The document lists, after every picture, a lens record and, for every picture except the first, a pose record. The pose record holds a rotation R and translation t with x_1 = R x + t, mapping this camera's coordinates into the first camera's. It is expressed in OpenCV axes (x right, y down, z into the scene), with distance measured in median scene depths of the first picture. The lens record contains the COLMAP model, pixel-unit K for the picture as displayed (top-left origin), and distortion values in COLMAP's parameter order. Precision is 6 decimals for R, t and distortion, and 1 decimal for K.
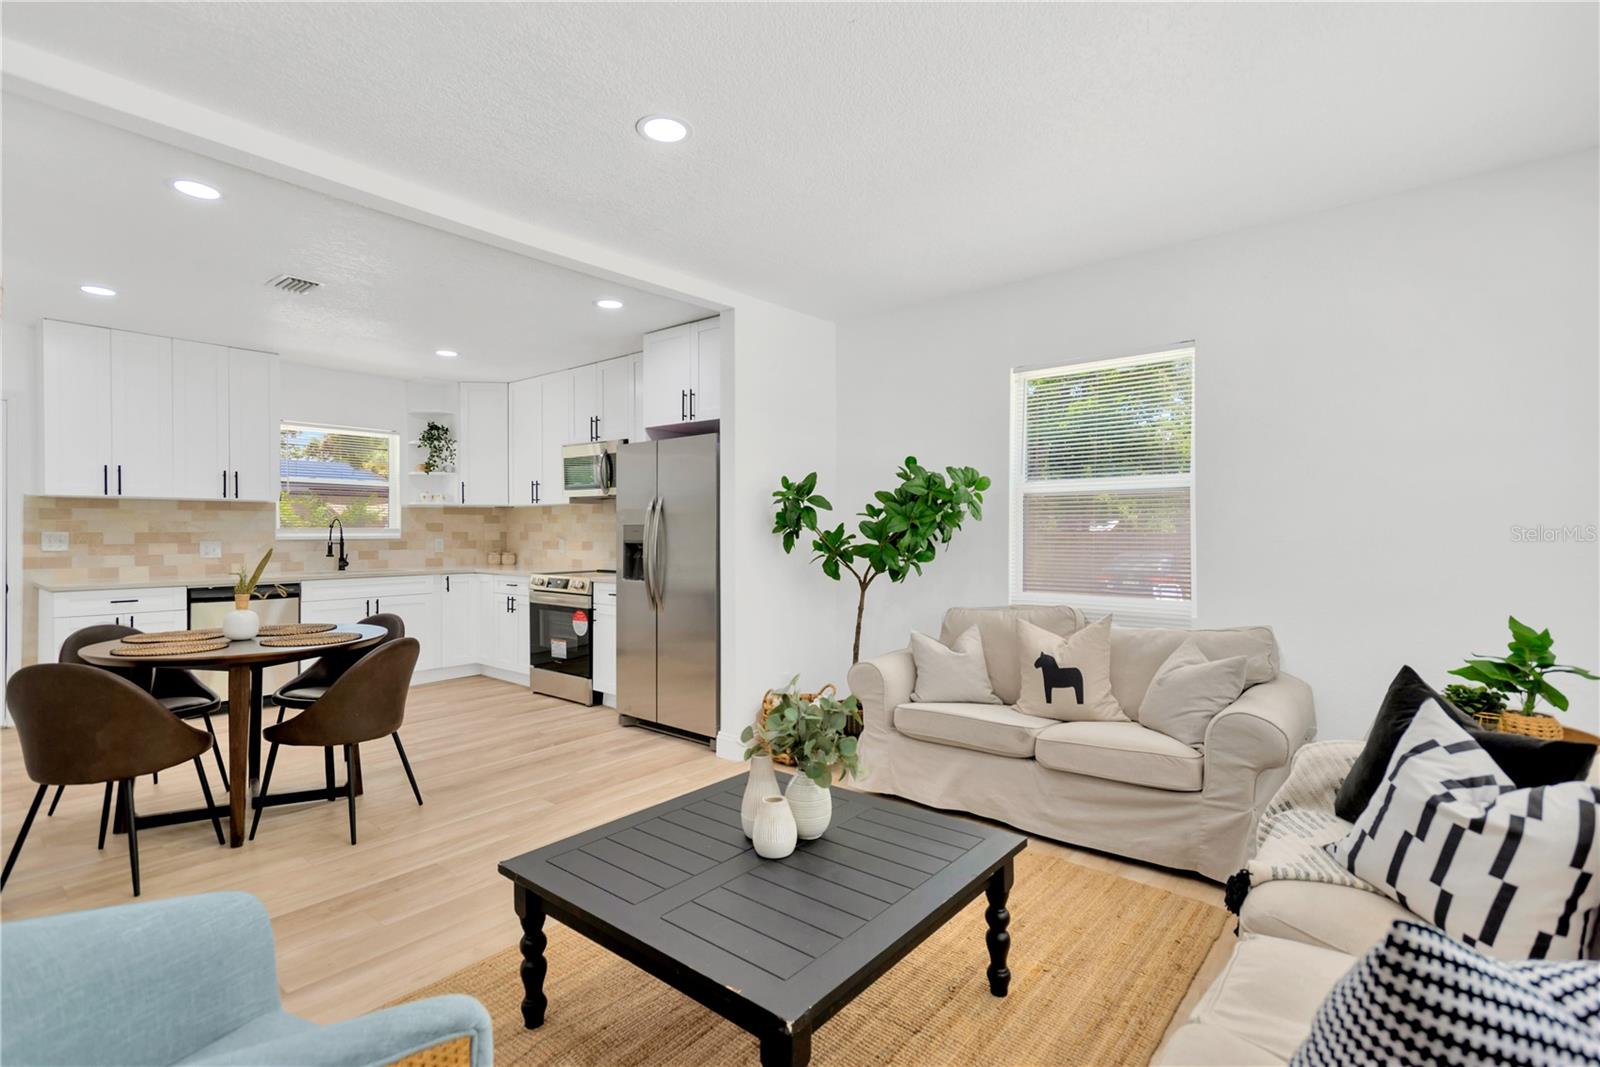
lens RADIAL K [[755.5, 0, 817.2], [0, 755.5, 518.4], [0, 0, 1]] dist [-0.002684, -0.000709]
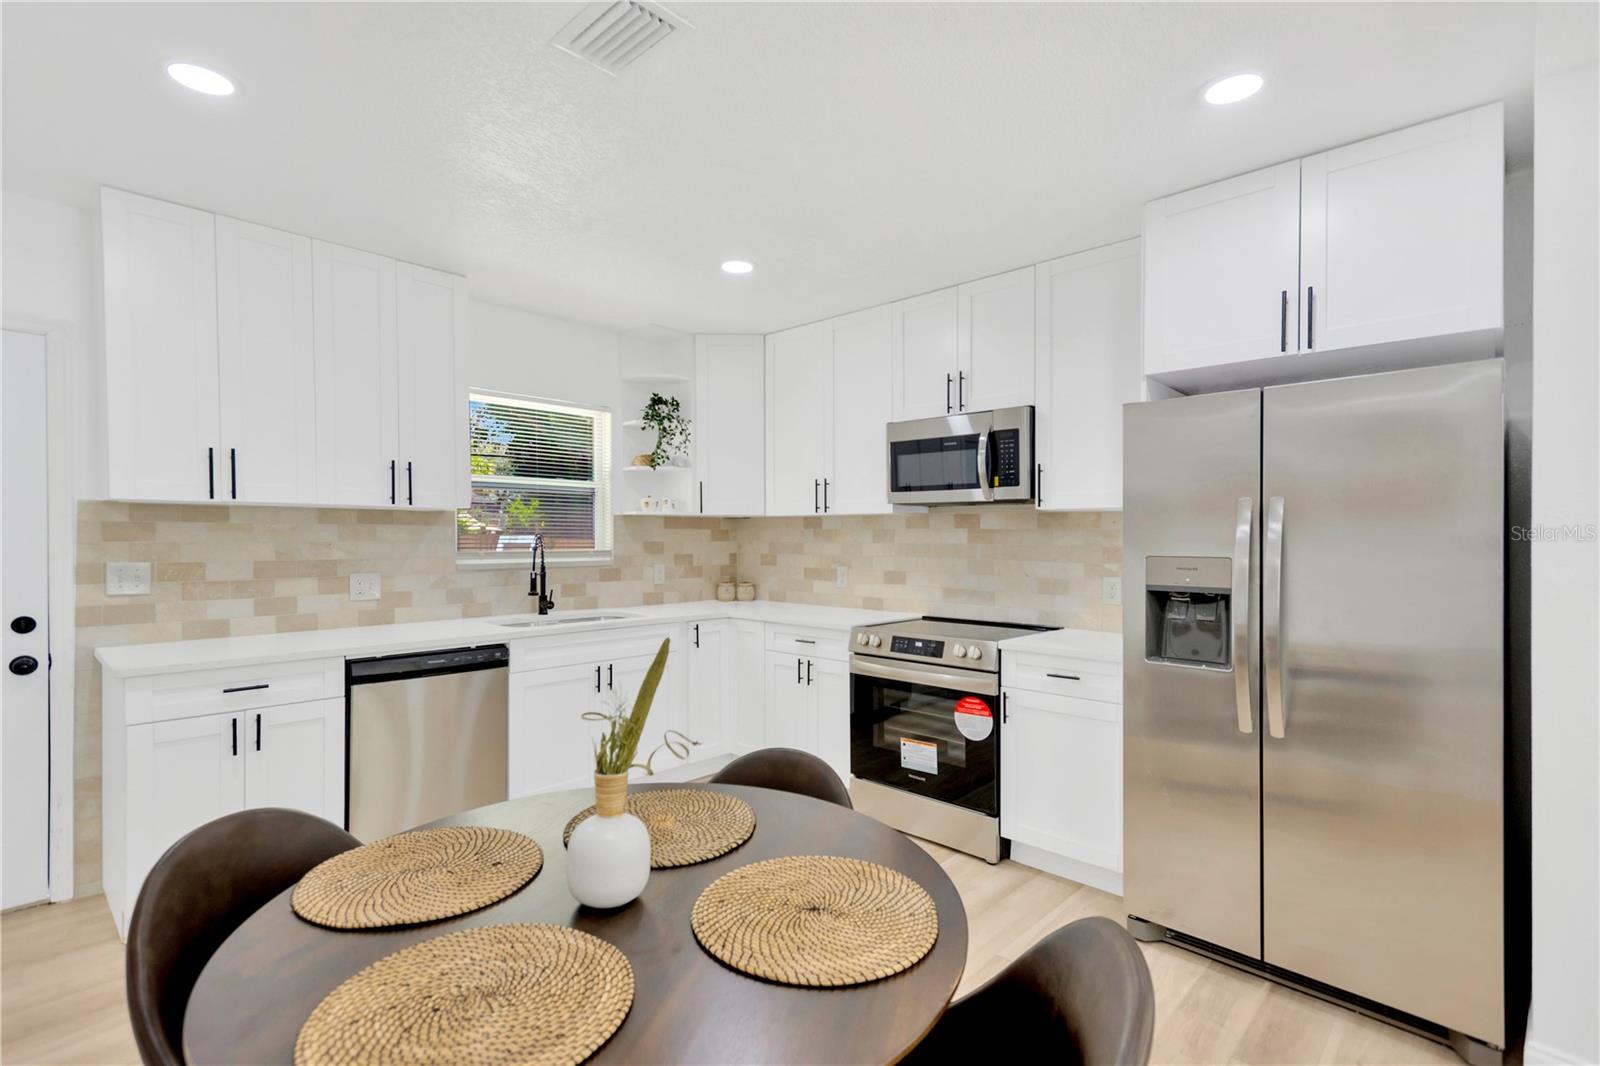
lens RADIAL K [[752.9, 0, 789.6], [0, 752.9, 532.0], [0, 0, 1]] dist [0.021540, -0.000478]
pose [[0.996575, 0.002664, -0.082649, -0.403601], [-0.001911, 0.999956, 0.009180, -0.010907], [0.082669, -0.008990, 0.996536, 0.402959]]
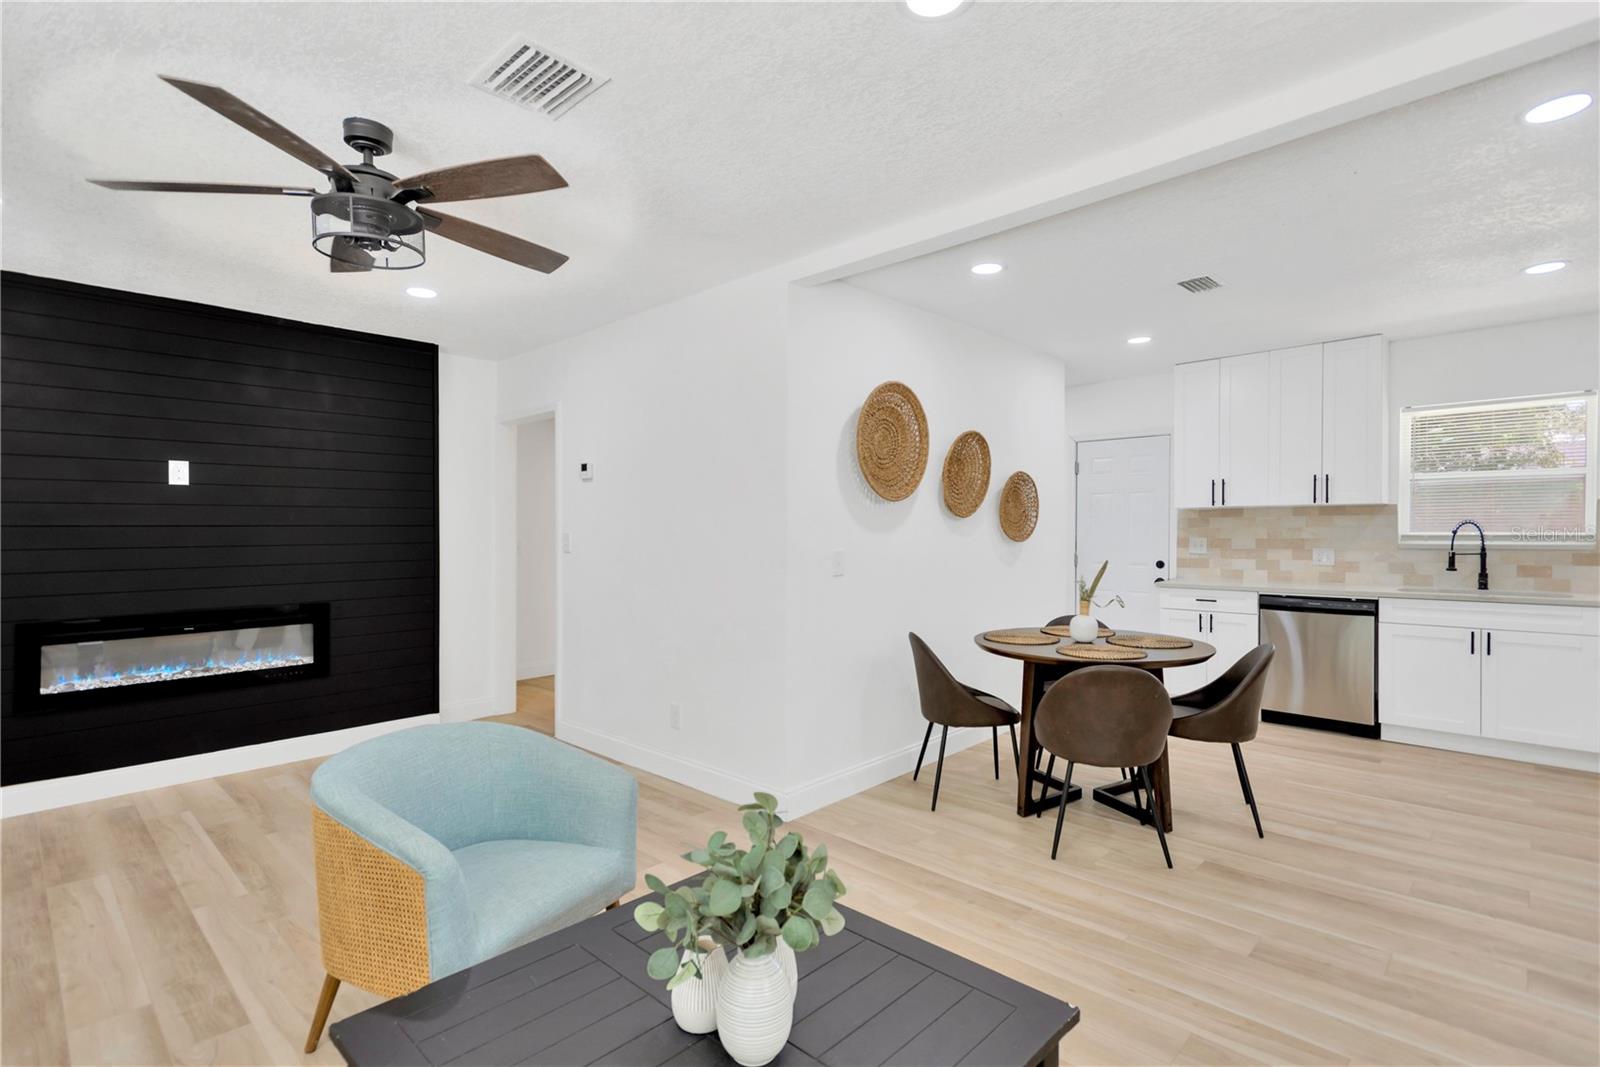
lens RADIAL K [[752.9, 0, 789.6], [0, 752.9, 532.5], [0, 0, 1]] dist [0.021540, -0.000478]
pose [[-0.089935, 0.004757, -0.995936, 0.232873], [0.023071, 0.999730, 0.002692, -0.007986], [0.995680, -0.022735, -0.090020, 0.412972]]
